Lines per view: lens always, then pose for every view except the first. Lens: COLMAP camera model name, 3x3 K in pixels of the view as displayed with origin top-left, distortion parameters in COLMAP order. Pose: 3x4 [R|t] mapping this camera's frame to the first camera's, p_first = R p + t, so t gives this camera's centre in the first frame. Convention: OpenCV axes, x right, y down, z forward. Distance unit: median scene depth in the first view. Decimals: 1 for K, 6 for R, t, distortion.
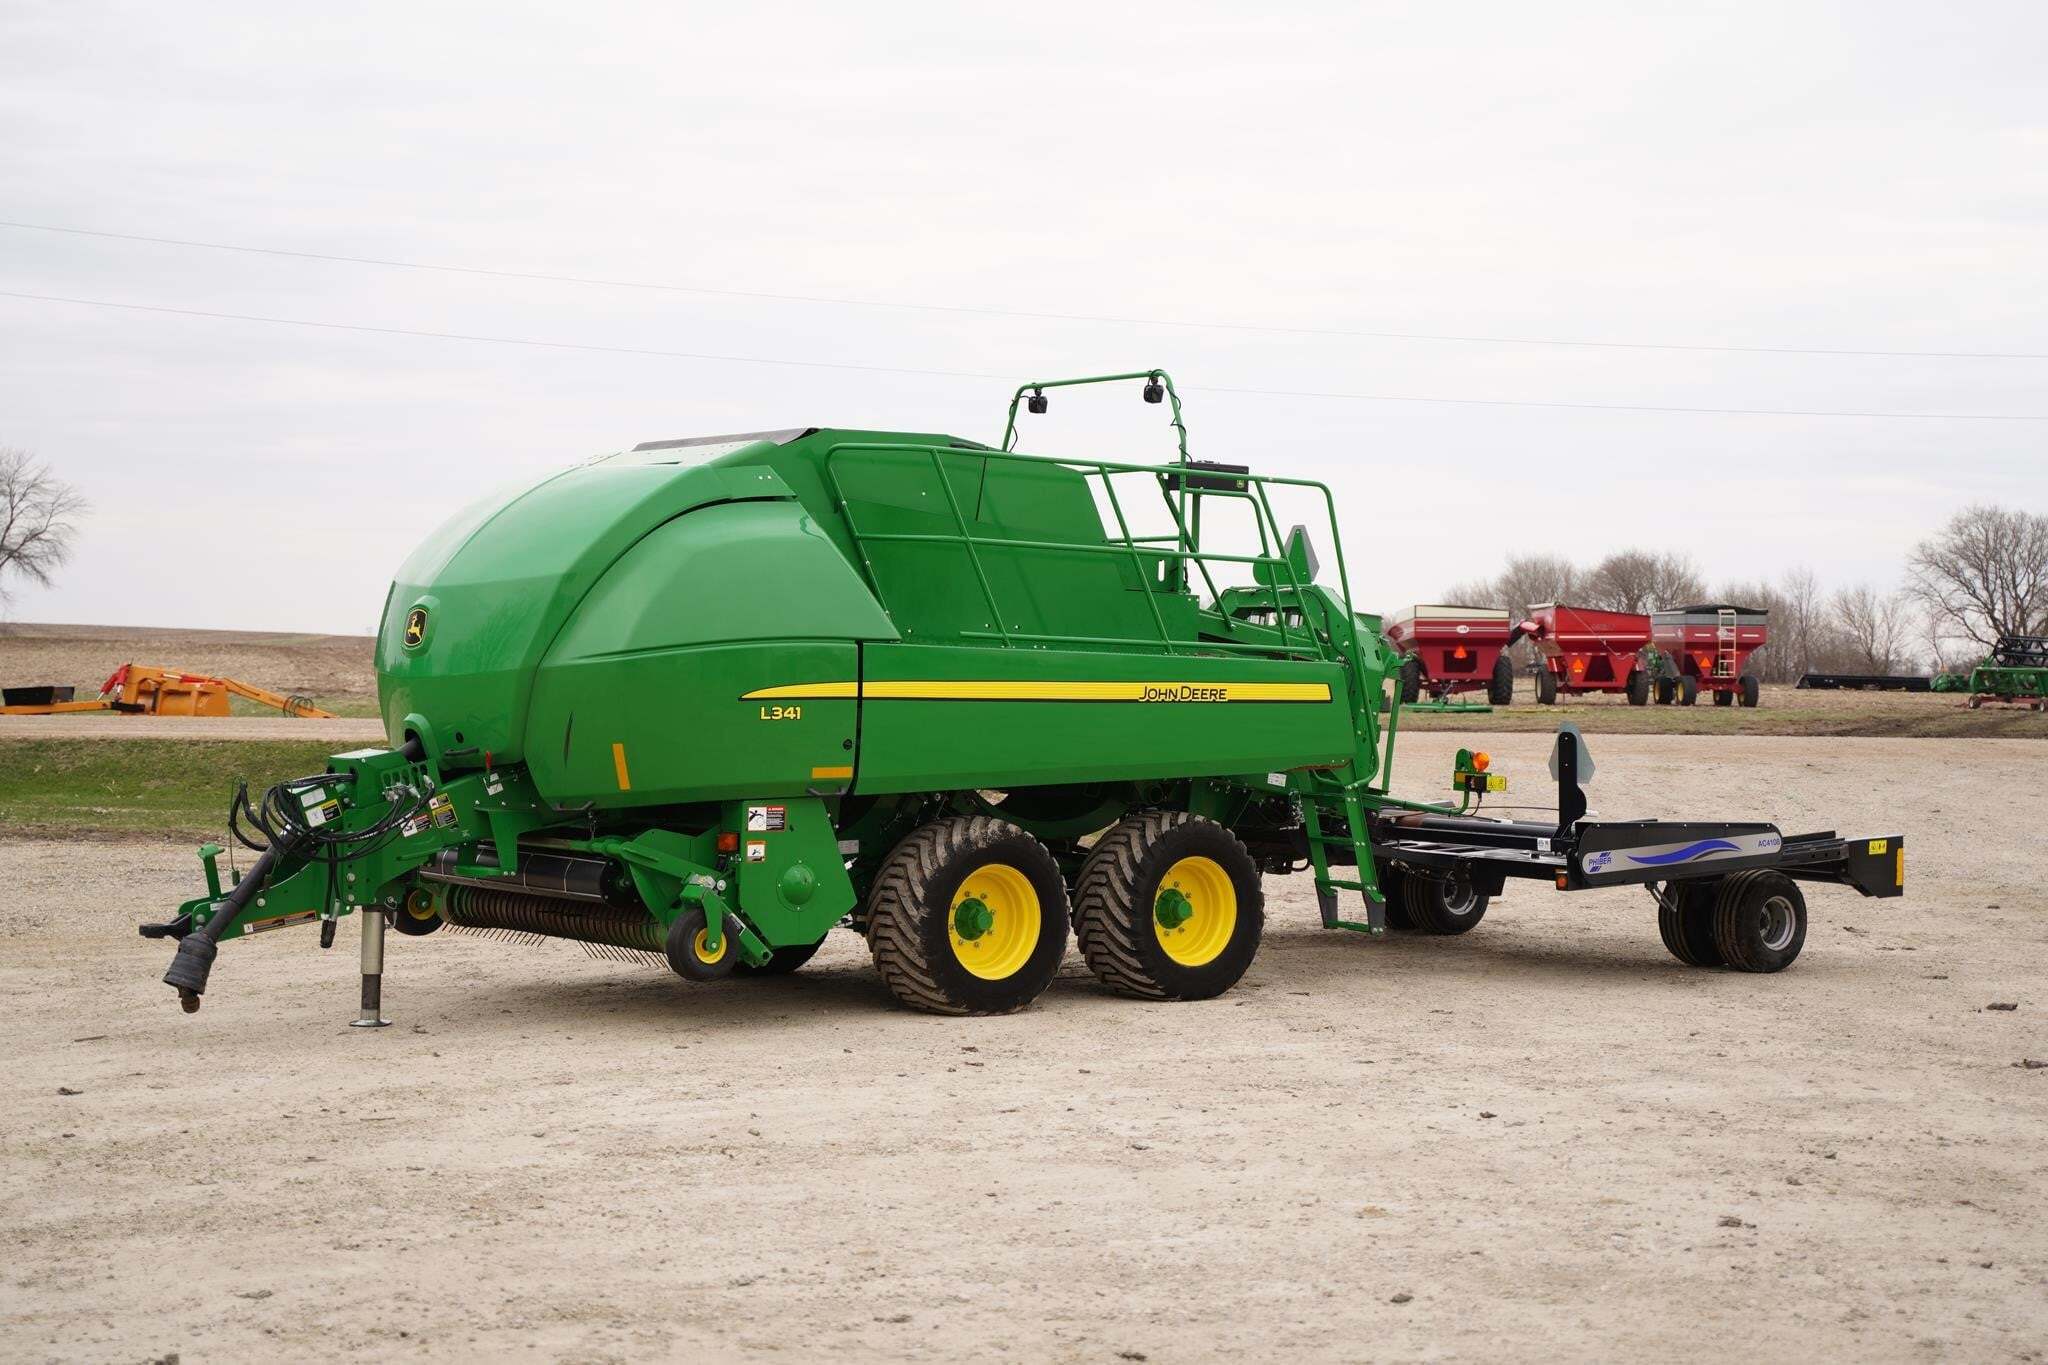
lens RADIAL K [[3119.6, 0, 1024.0], [0, 3119.6, 682.5], [0, 0, 1]] dist [0.156687, -0.002514]
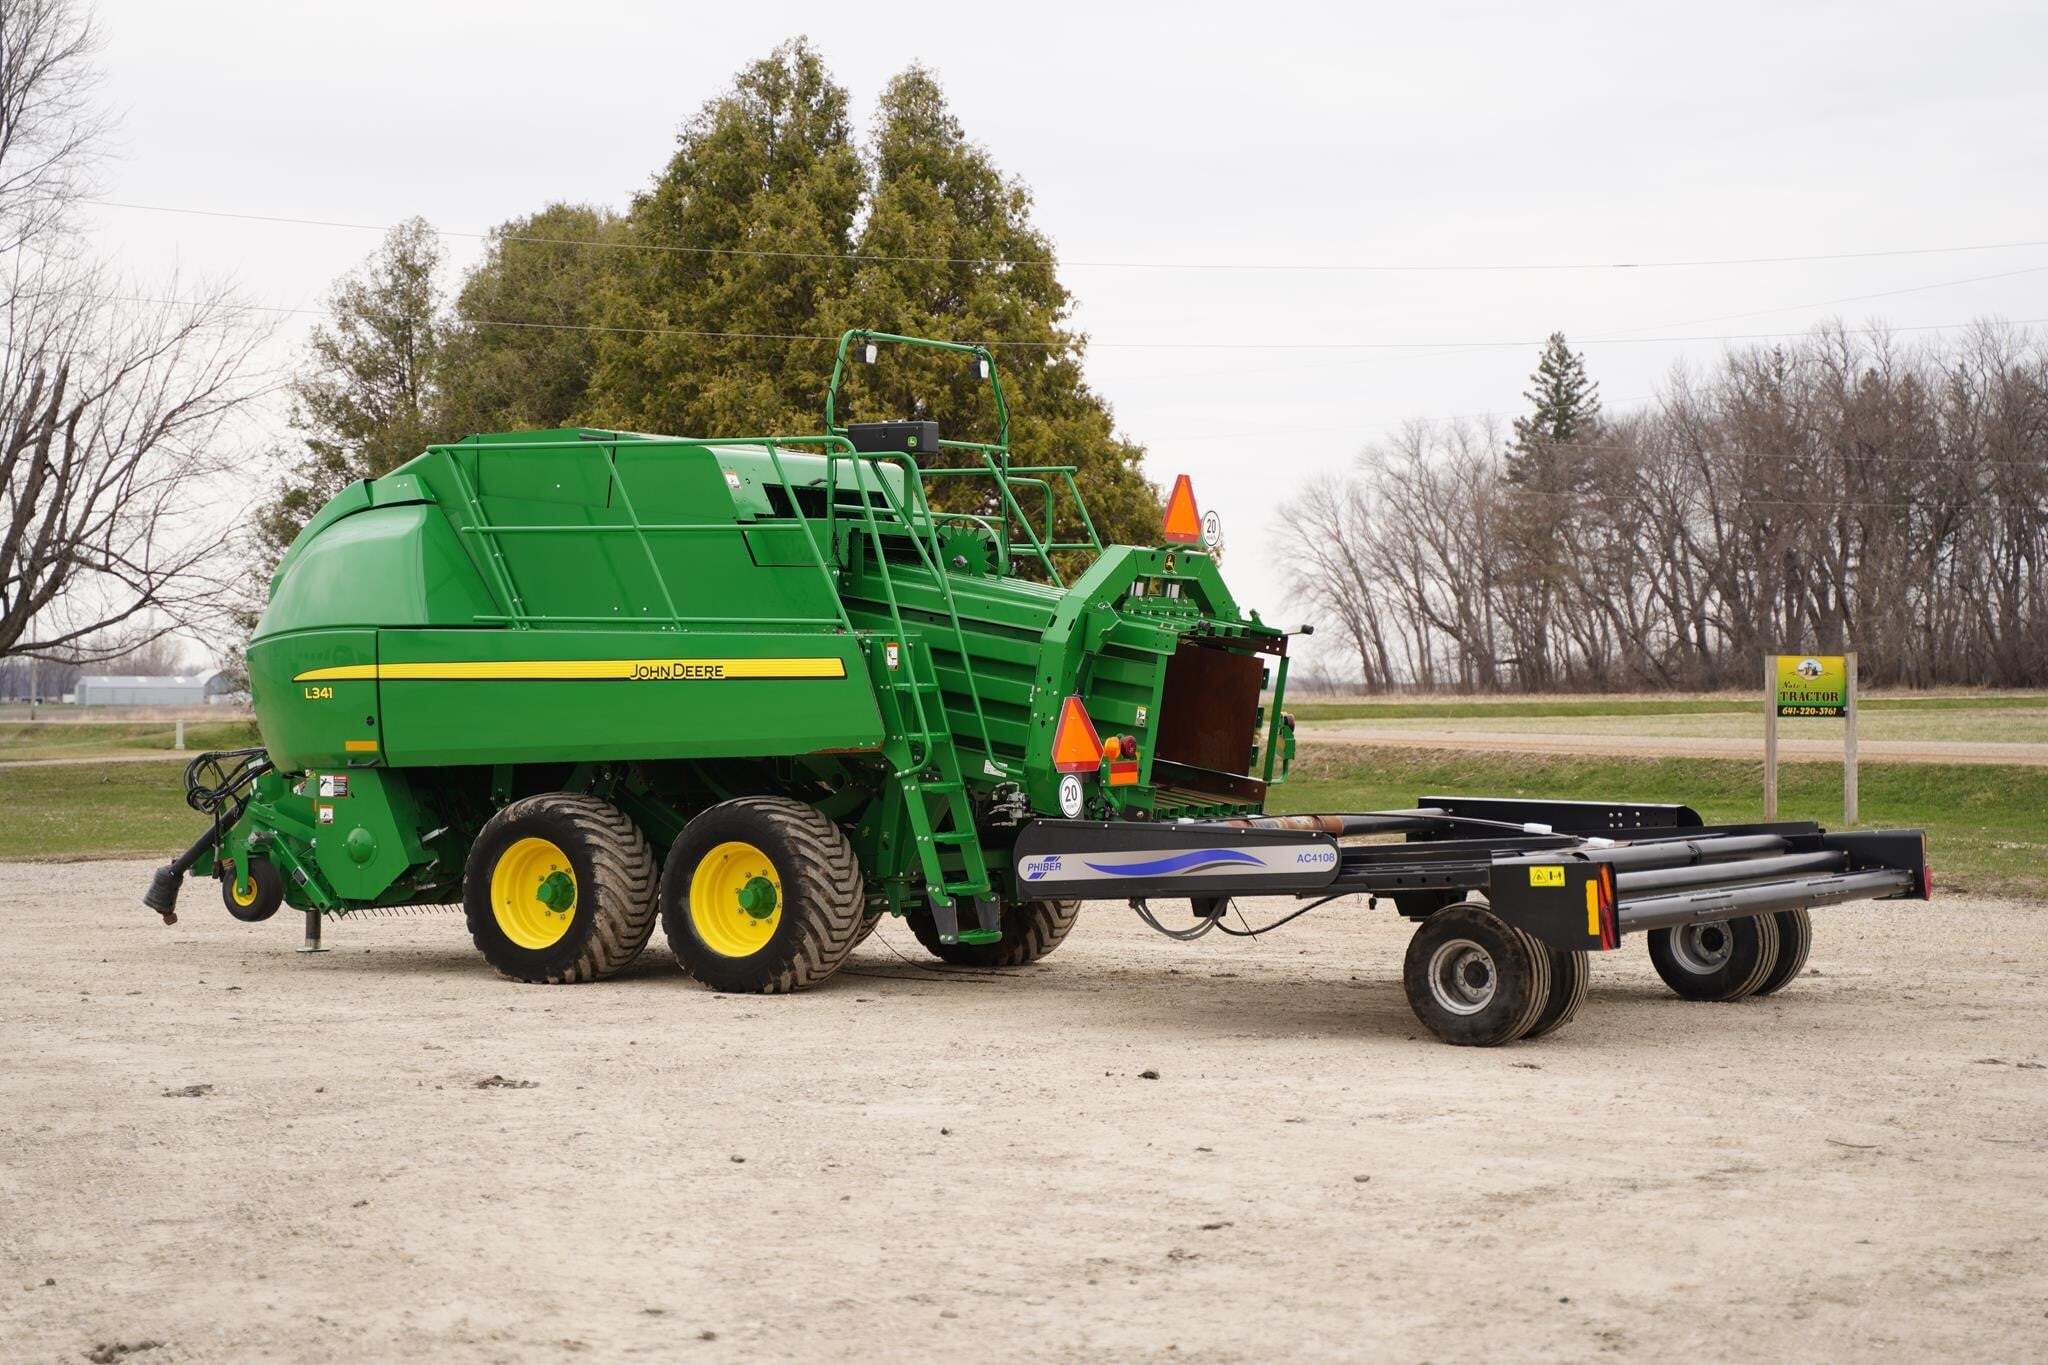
lens RADIAL K [[3548.2, 0, 991.5], [0, 3548.2, 685.0], [0, 0, 1]] dist [0.235810, -0.036375]
pose [[0.336737, -0.018948, -0.941408, 1.153931], [-0.000422, 0.999794, -0.020274, 0.031085], [0.941599, 0.007224, 0.336660, 0.738229]]
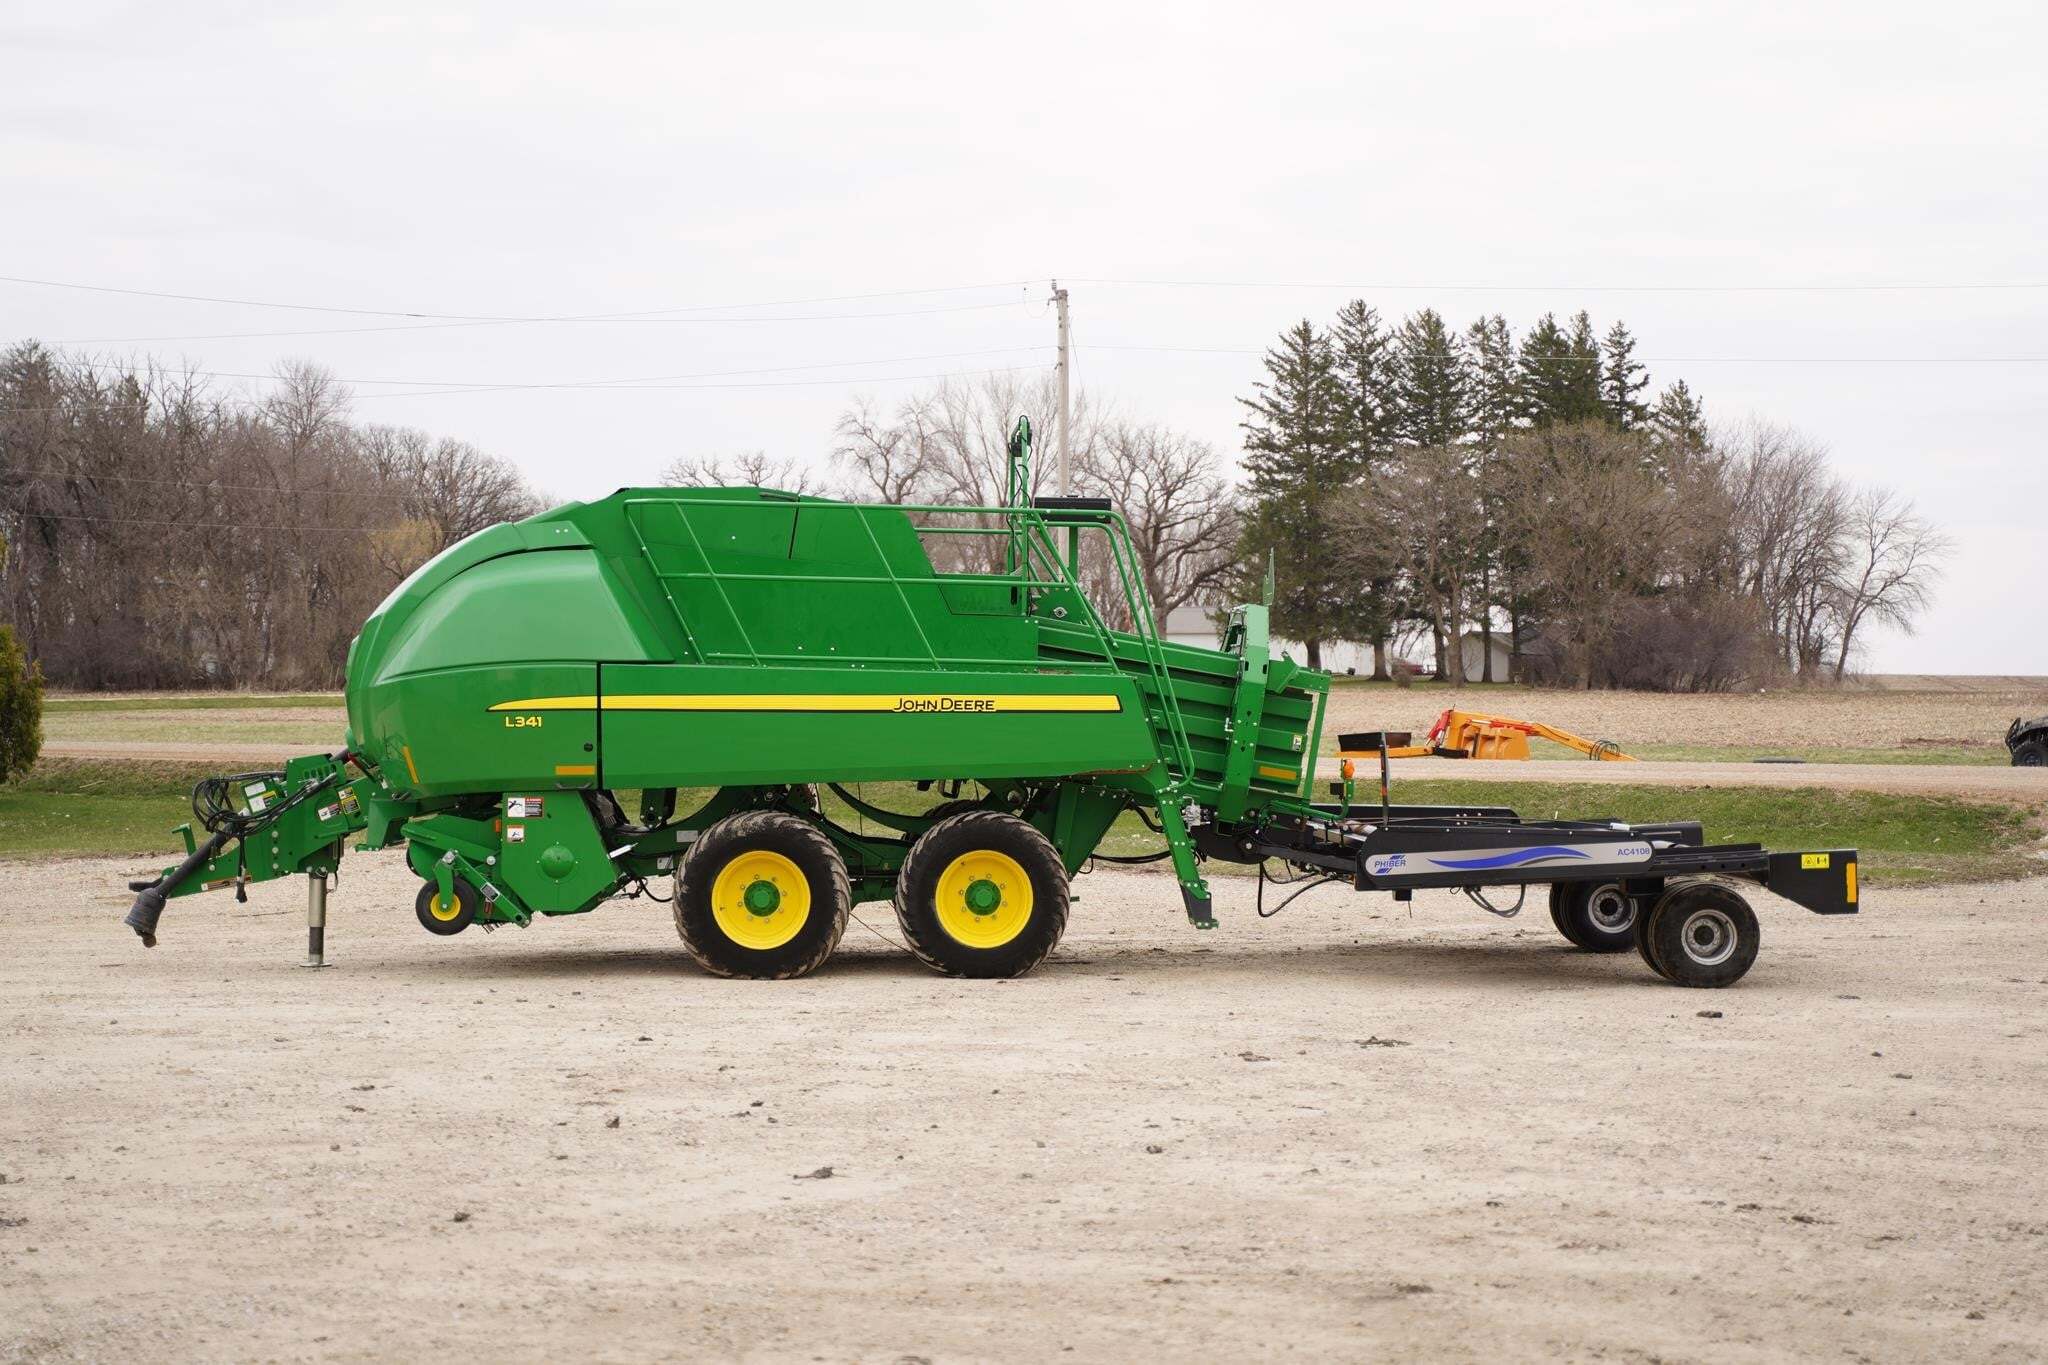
lens RADIAL K [[3548.2, 0, 991.5], [0, 3548.2, 685.0], [0, 0, 1]] dist [0.235810, -0.036375]
pose [[0.818336, -0.014879, -0.574548, 0.825350], [0.005419, 0.999820, -0.018174, 0.020454], [0.574715, 0.011759, 0.818269, -0.044829]]
